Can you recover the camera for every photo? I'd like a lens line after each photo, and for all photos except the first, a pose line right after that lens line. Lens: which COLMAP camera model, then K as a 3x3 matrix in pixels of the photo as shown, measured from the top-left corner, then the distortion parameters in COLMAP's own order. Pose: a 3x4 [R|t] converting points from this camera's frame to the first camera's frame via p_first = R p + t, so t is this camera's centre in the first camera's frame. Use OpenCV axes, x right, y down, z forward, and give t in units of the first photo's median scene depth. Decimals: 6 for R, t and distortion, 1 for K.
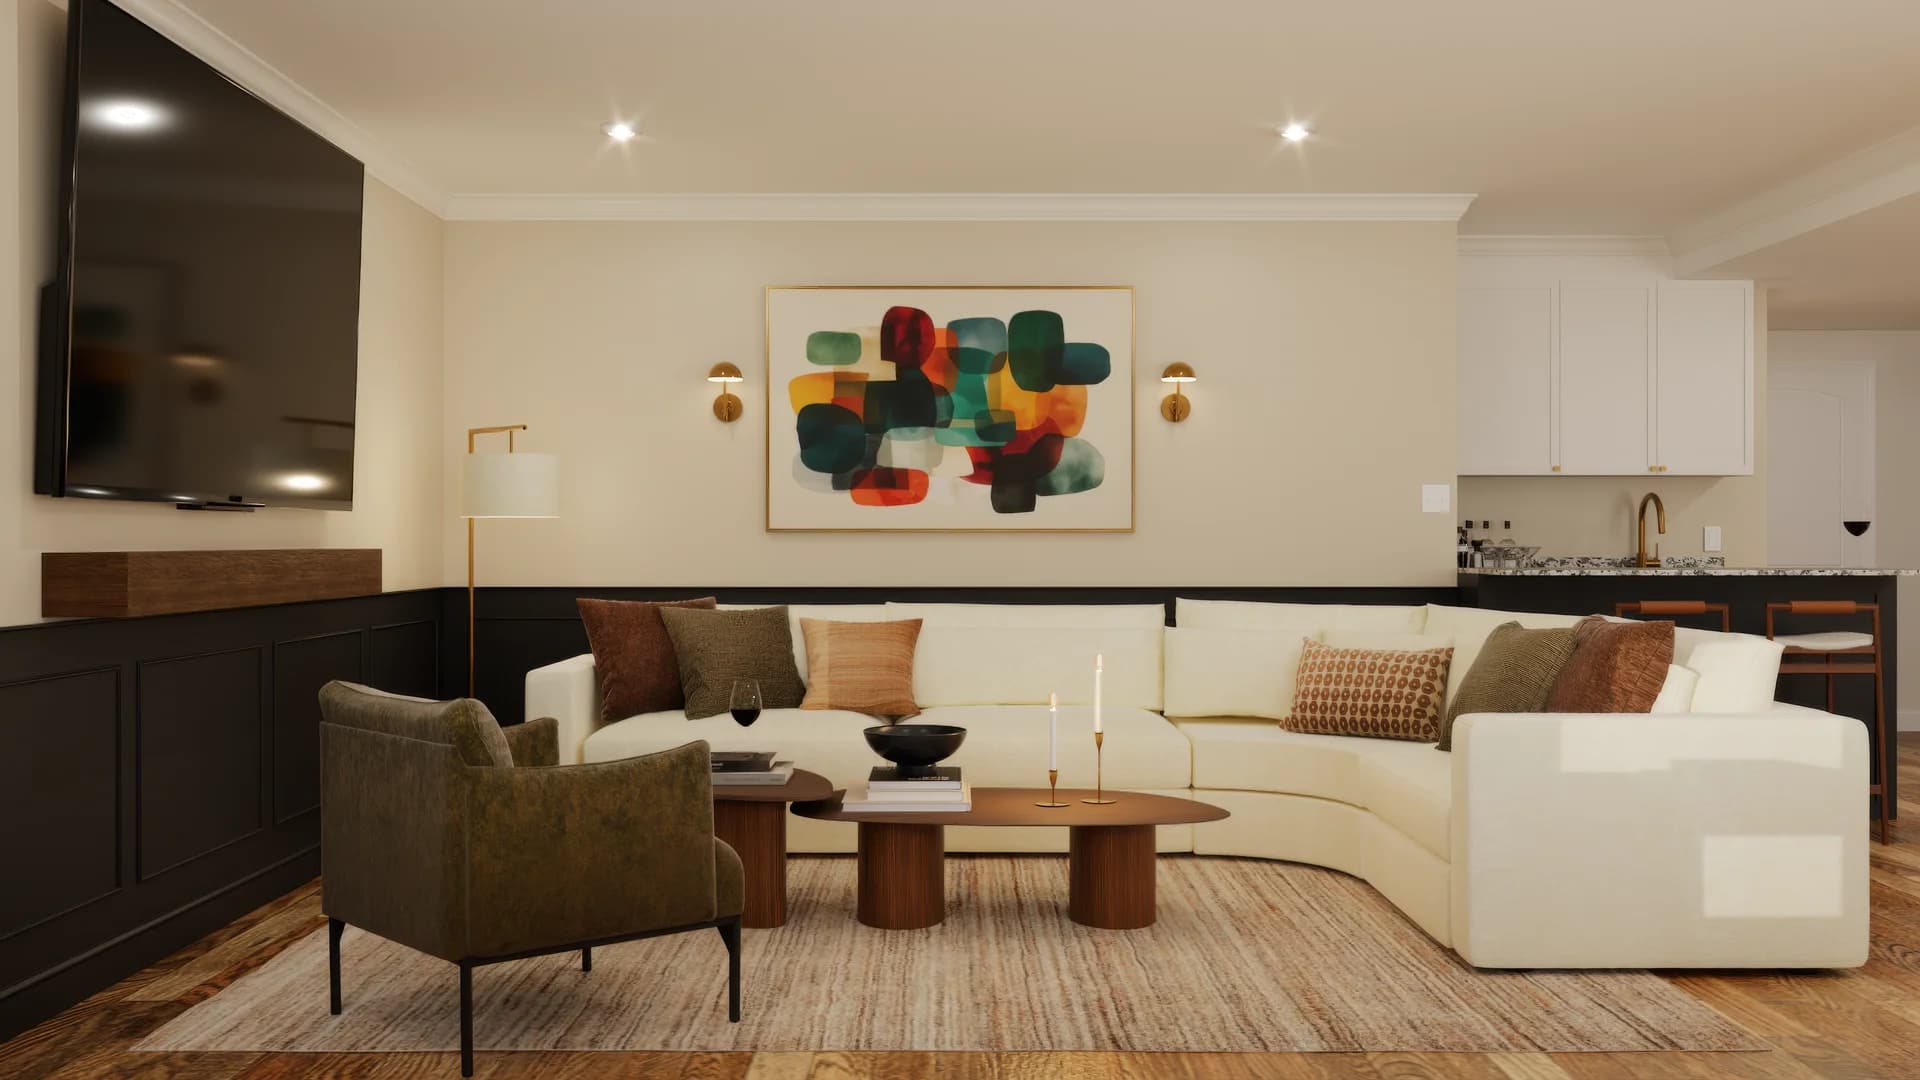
lens RADIAL K [[1850.3, 0, 960.7], [0, 1850.3, 542.6], [0, 0, 1]] dist [0.001046, 0.000000]
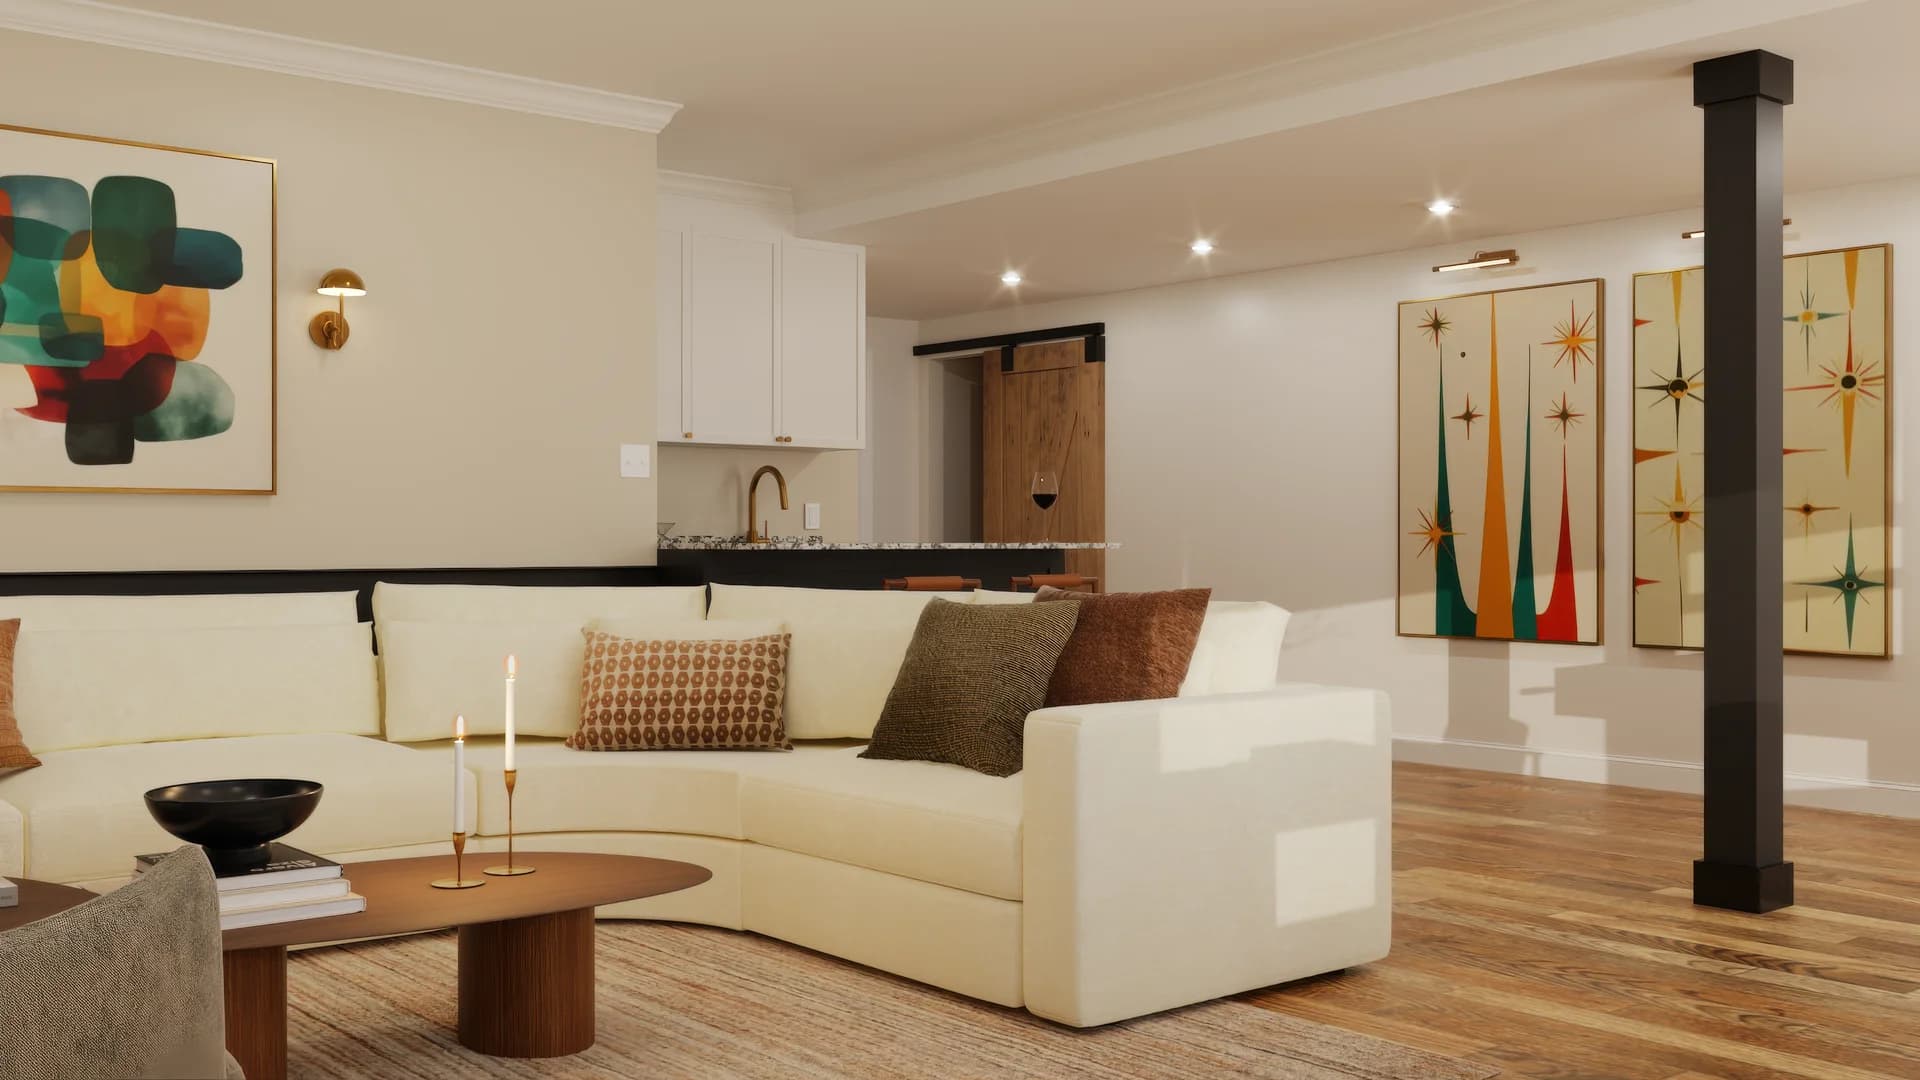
lens RADIAL K [[1850.3, 0, 962.4], [0, 1850.3, 537.4], [0, 0, 1]] dist [0.001046, 0.000000]
pose [[0.768668, 0.000688, 0.639648, -0.189228], [0.001090, 0.999997, -0.002386, 0.014949], [-0.639647, 0.002531, 0.768664, 0.298266]]
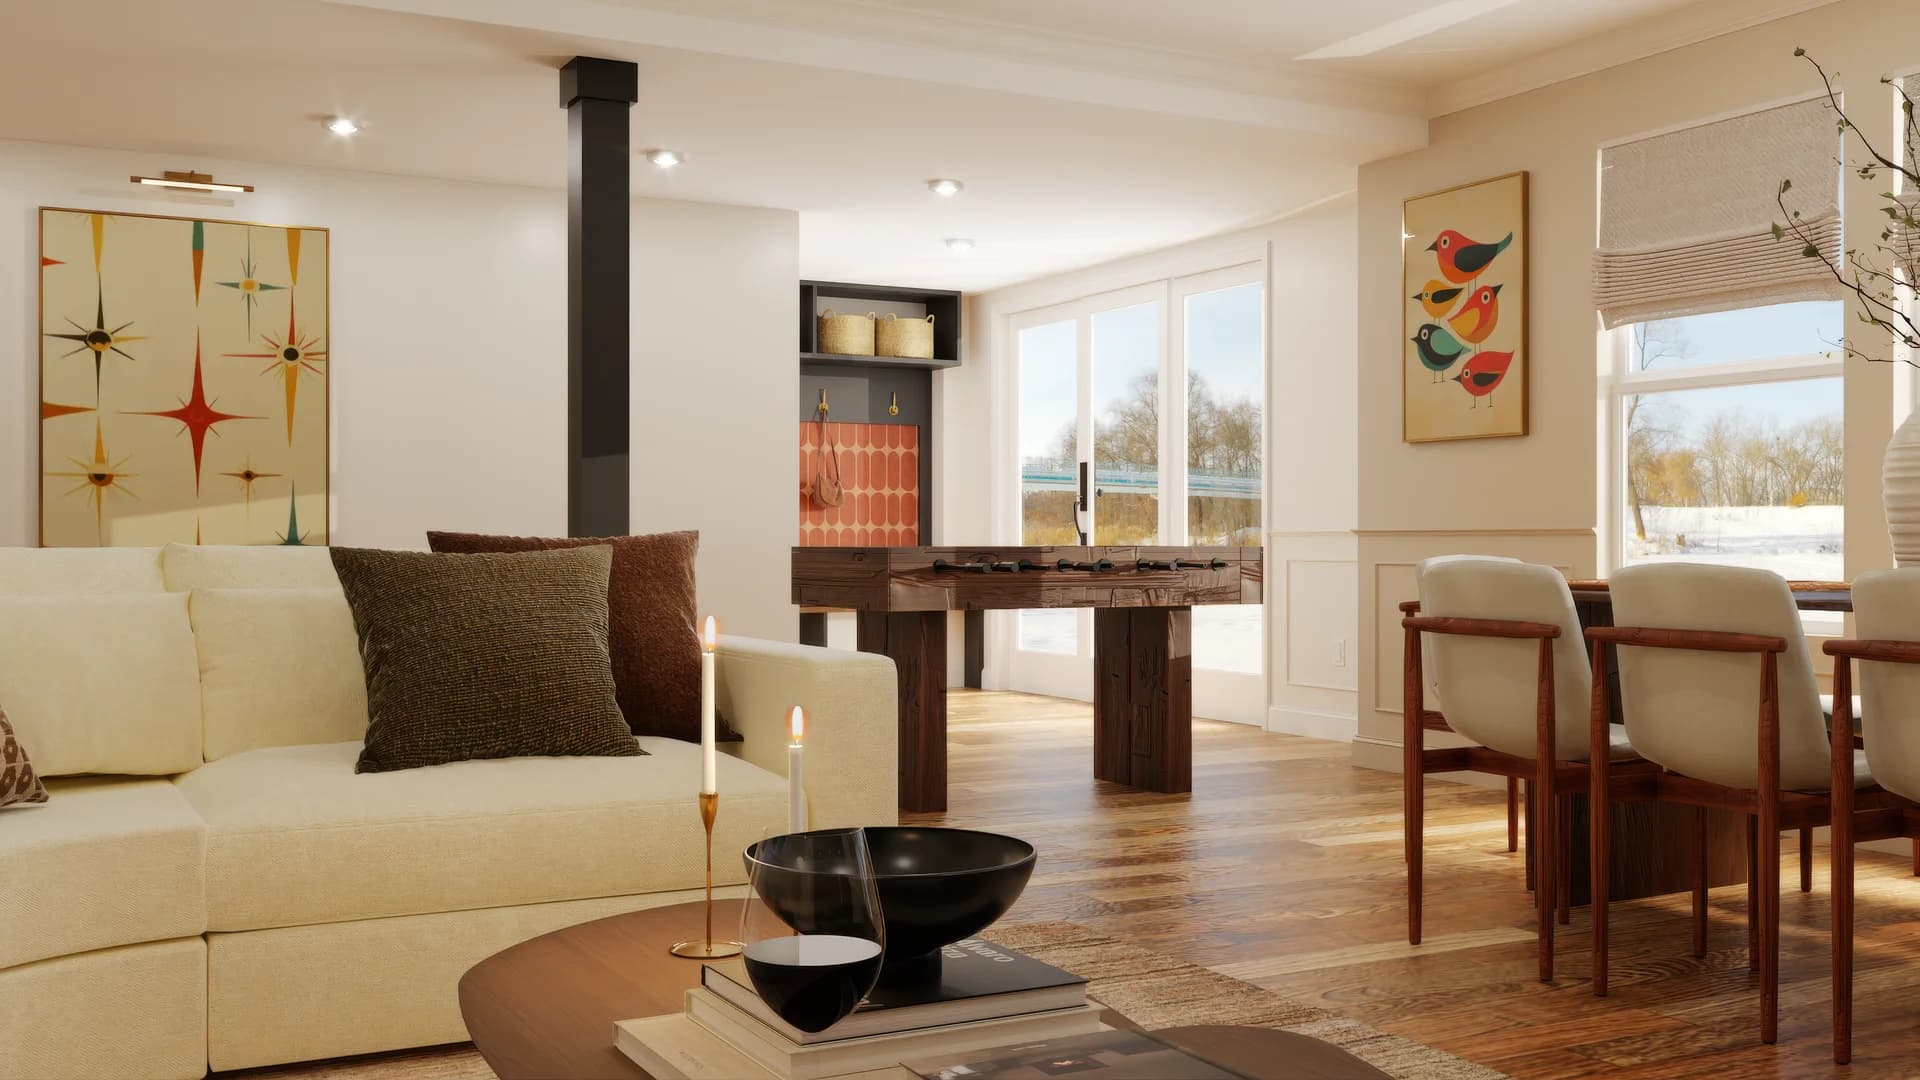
lens RADIAL K [[1850.3, 0, 954.4], [0, 1850.3, 543.5], [0, 0, 1]] dist [0.001046, 0.000000]
pose [[-0.466085, -0.002017, 0.884738, -0.284051], [-0.000083, 0.999997, 0.002236, 0.034651], [-0.884740, 0.000969, -0.466084, 0.965583]]
